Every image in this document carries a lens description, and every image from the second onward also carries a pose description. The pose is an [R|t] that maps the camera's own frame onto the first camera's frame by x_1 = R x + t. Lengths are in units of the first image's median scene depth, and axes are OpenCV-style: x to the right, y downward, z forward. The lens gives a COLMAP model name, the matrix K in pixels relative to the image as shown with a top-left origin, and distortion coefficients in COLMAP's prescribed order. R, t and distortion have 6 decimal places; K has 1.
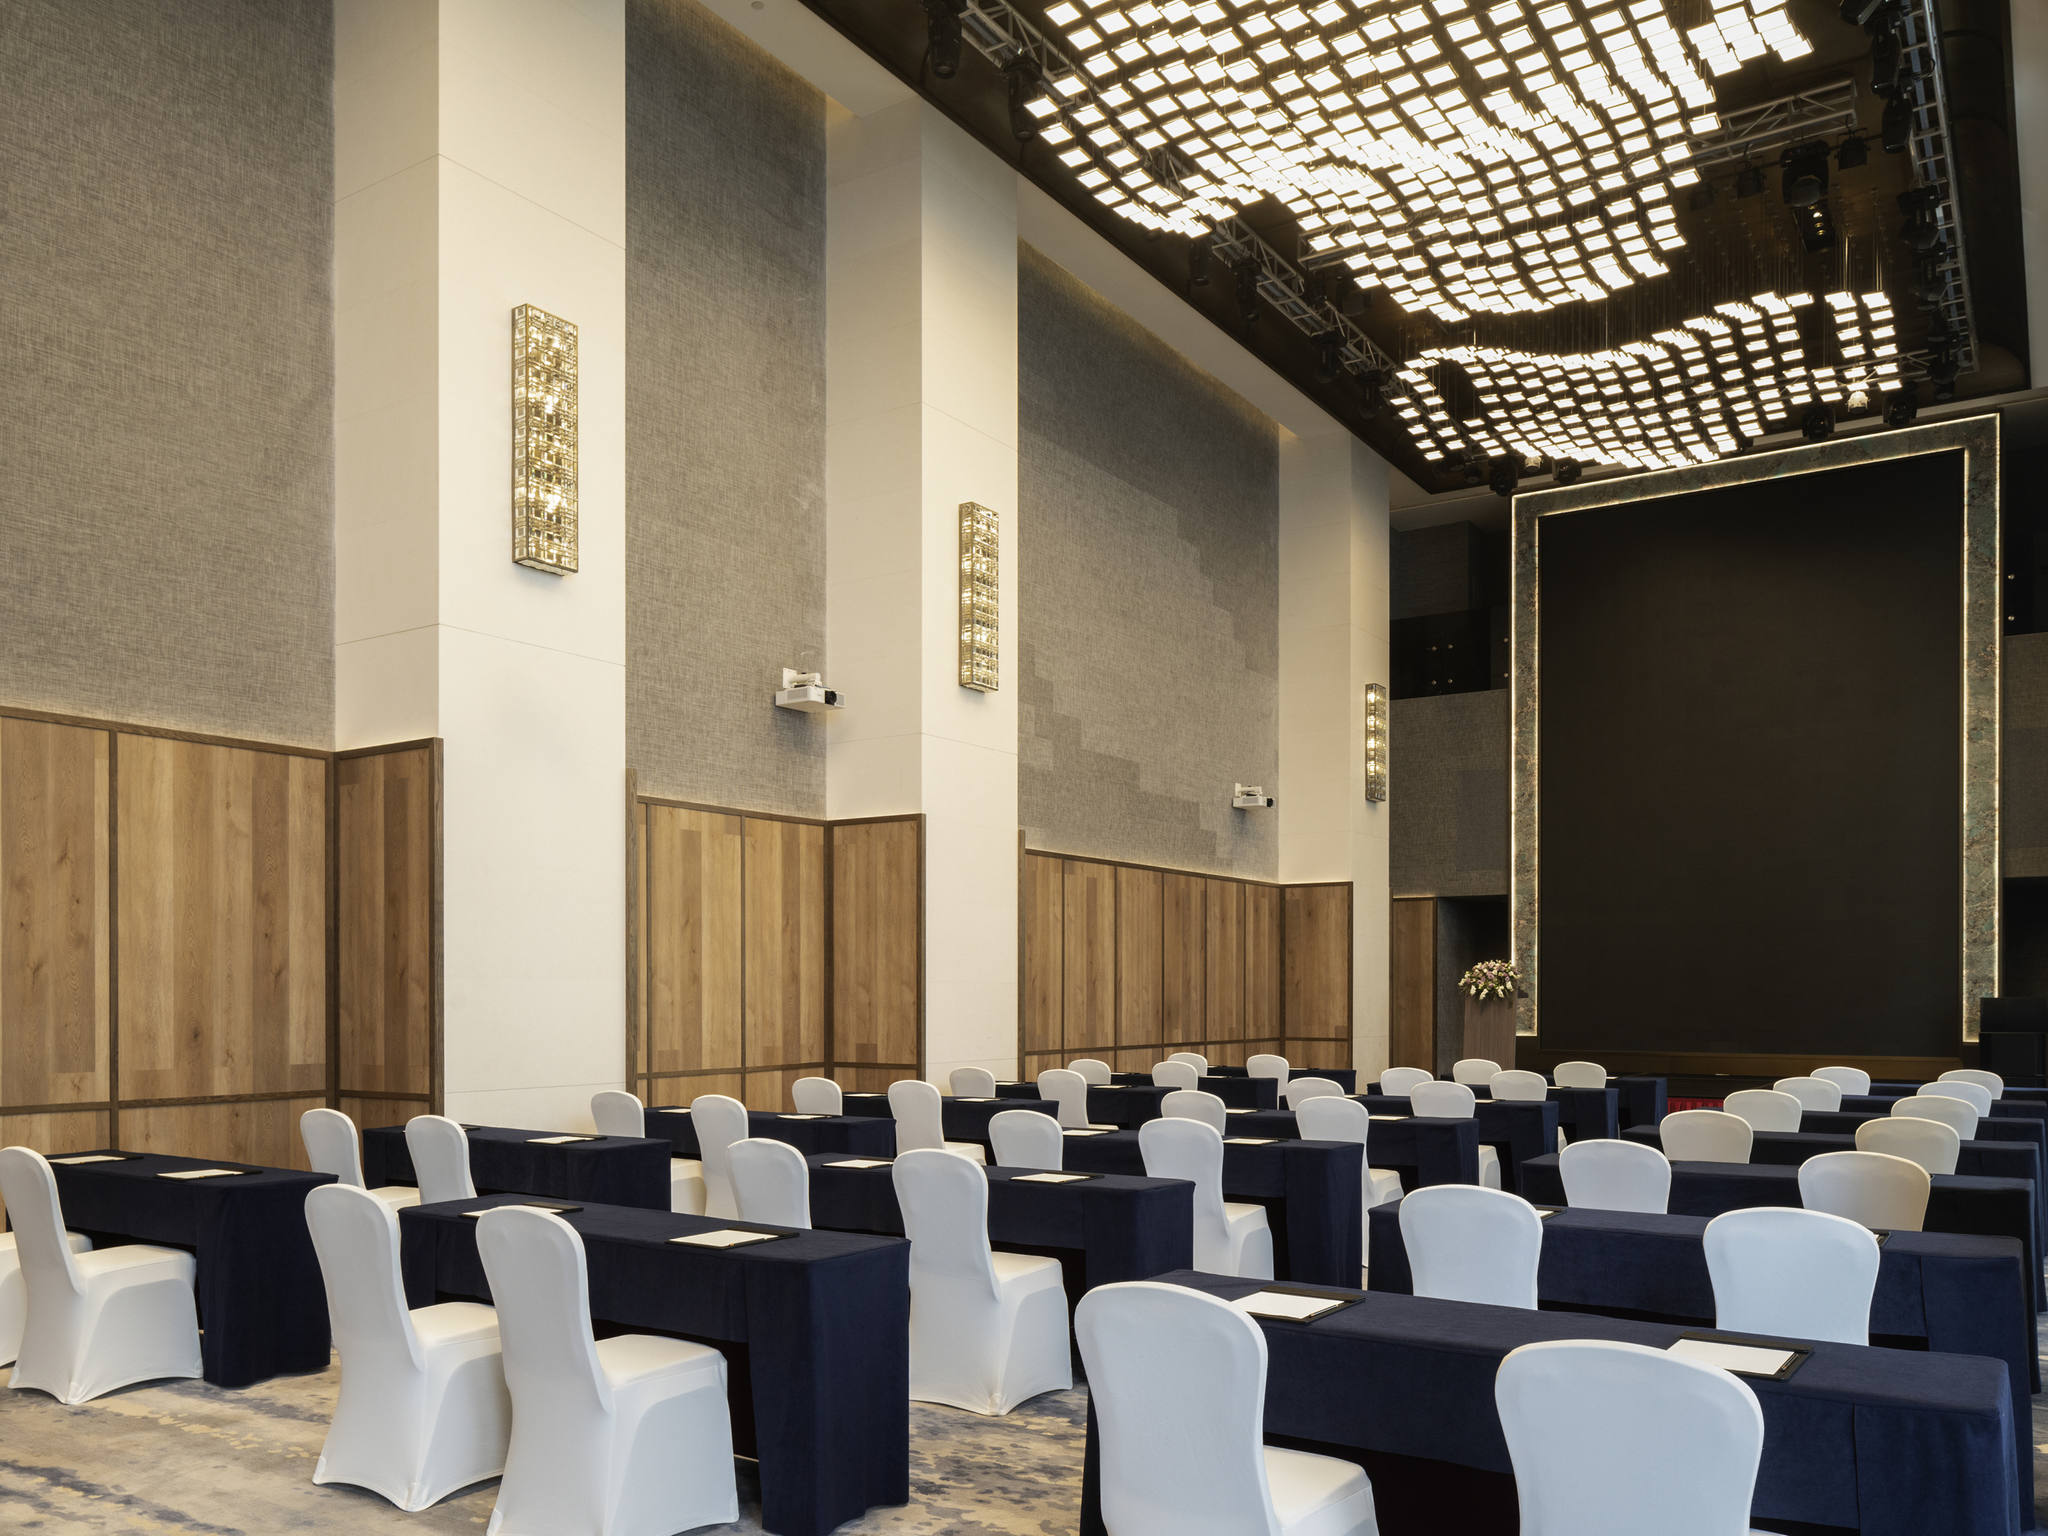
lens RADIAL K [[1604.9, 0, 1024.6], [0, 1604.9, 997.3], [0, 0, 1]] dist [0.001026, 0.000581]
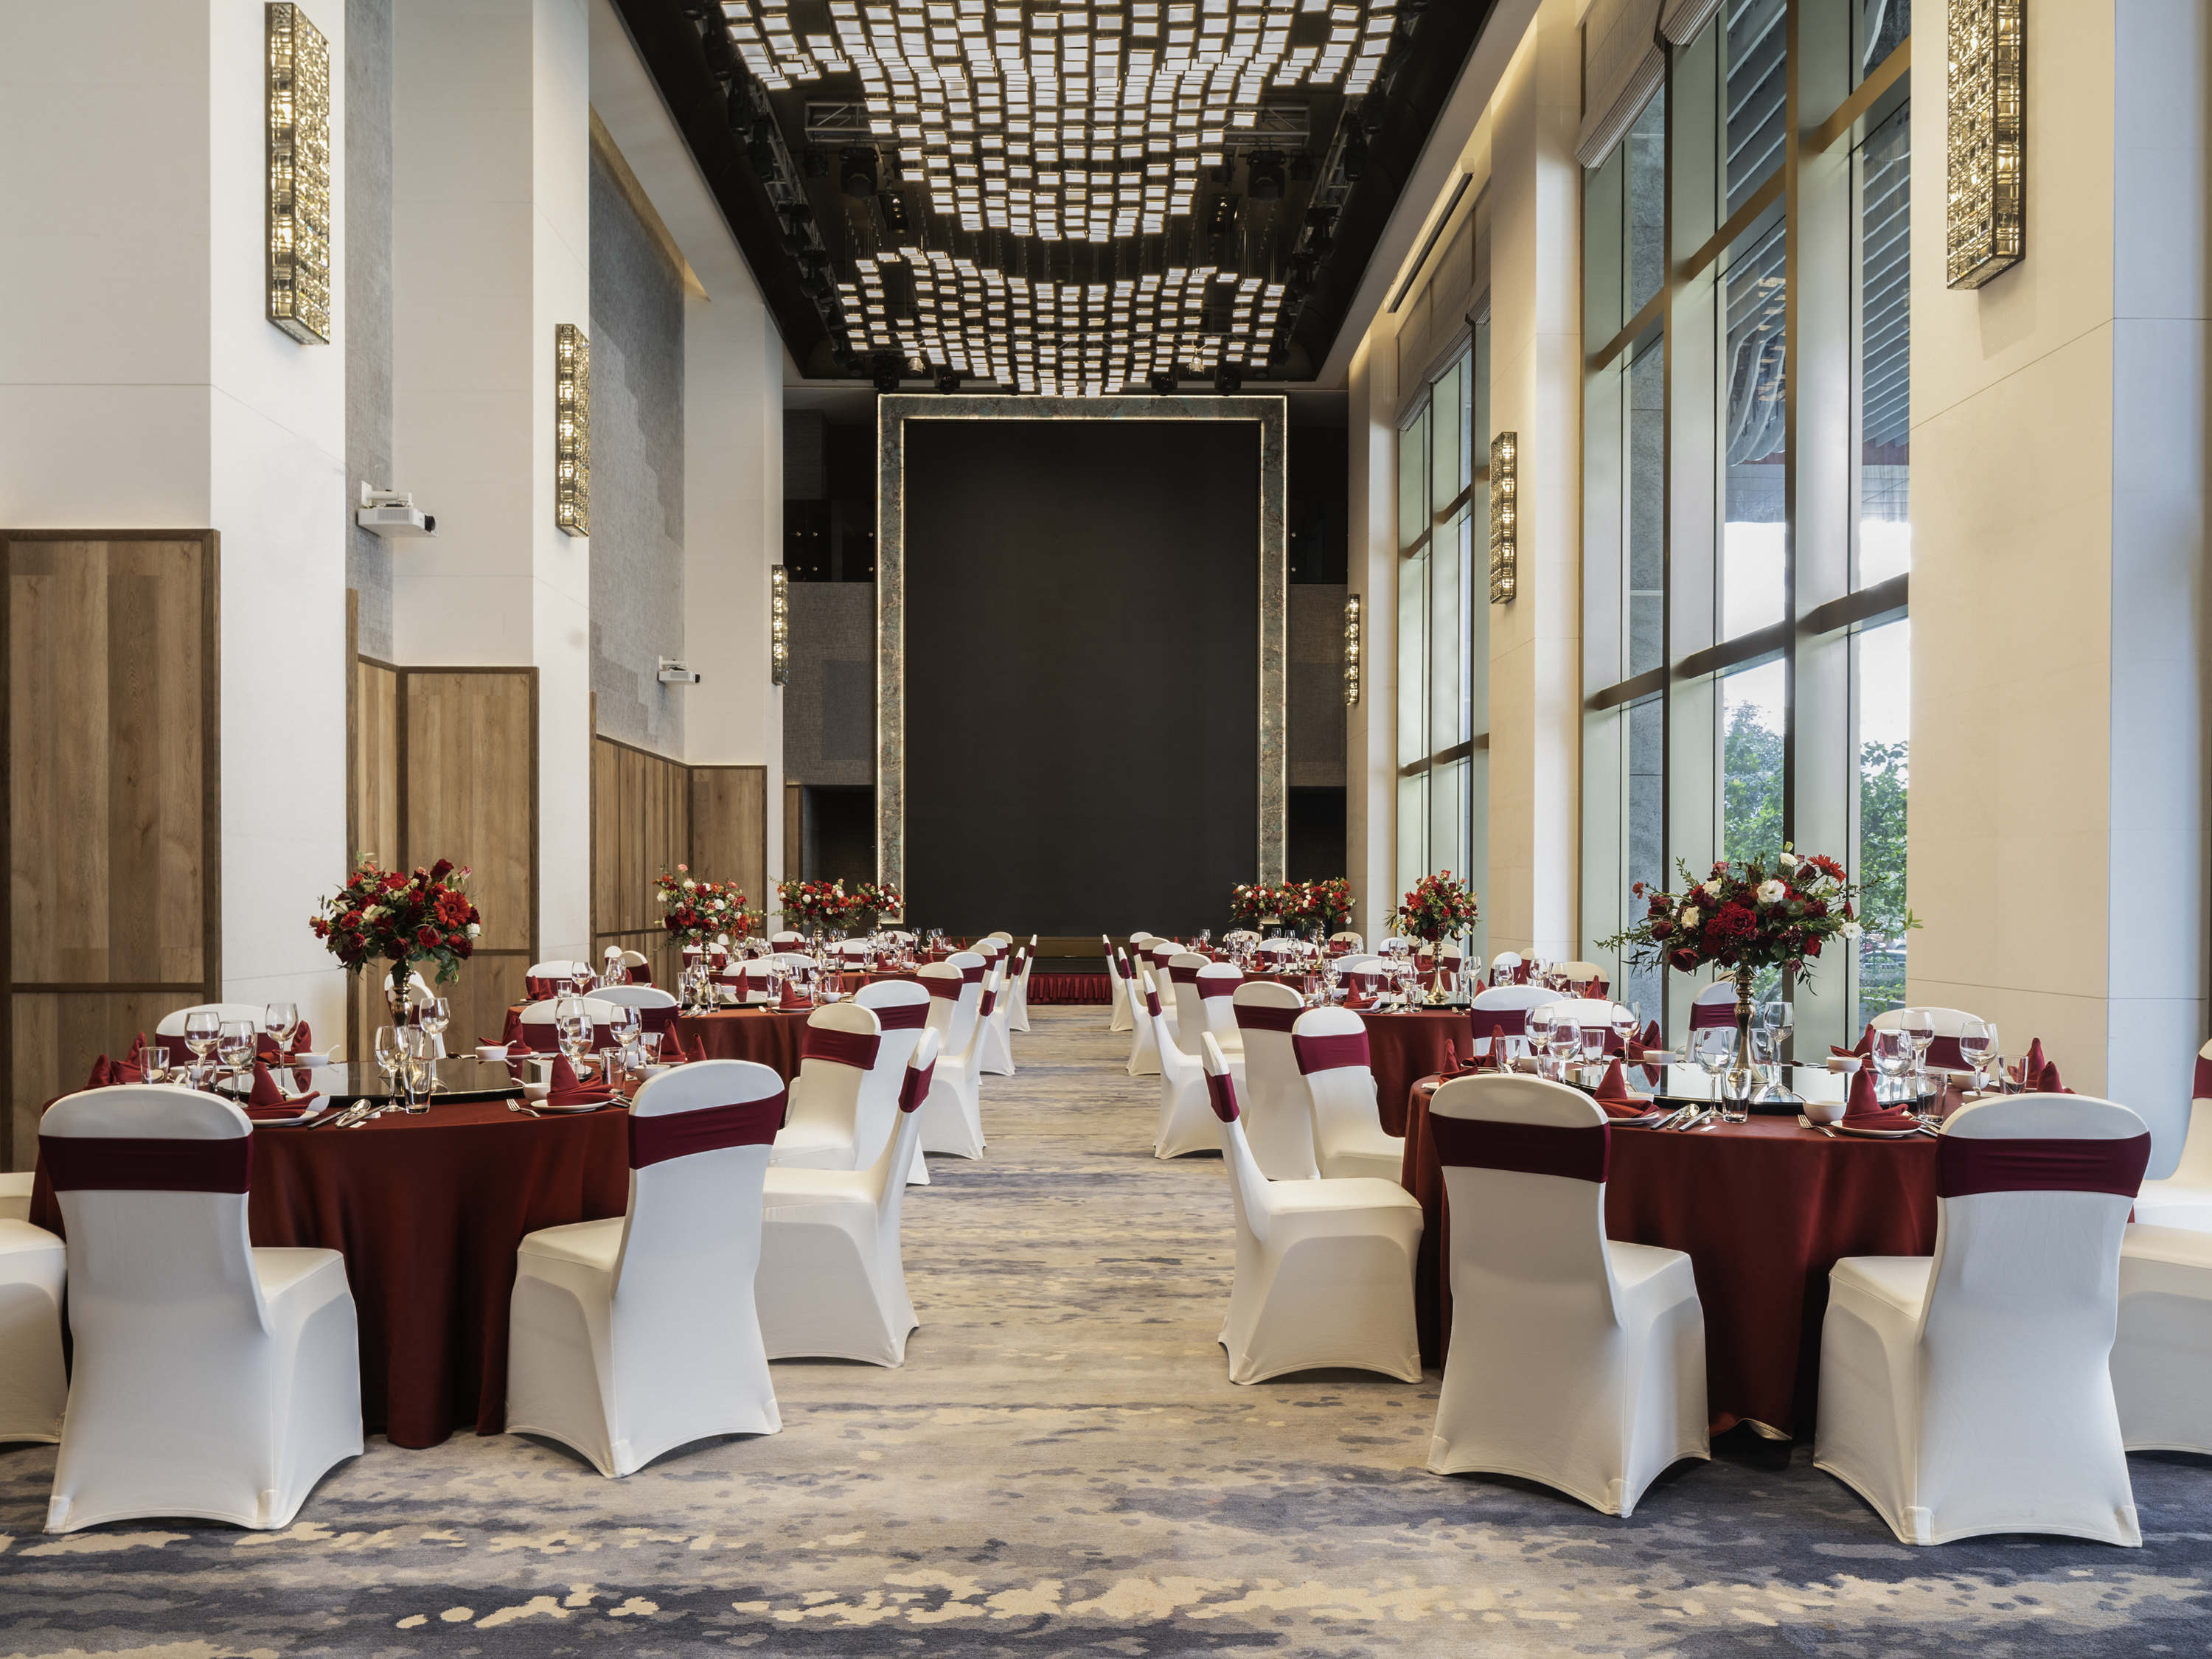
lens RADIAL K [[1700.0, 0, 1104.3], [0, 1700.0, 905.9], [0, 0, 1]] dist [0.002633, 0.001780]
pose [[0.827691, -0.002615, 0.561177, -0.296336], [-0.000307, 0.999987, 0.005113, 0.011519], [-0.561183, -0.004404, 0.827680, 0.038615]]
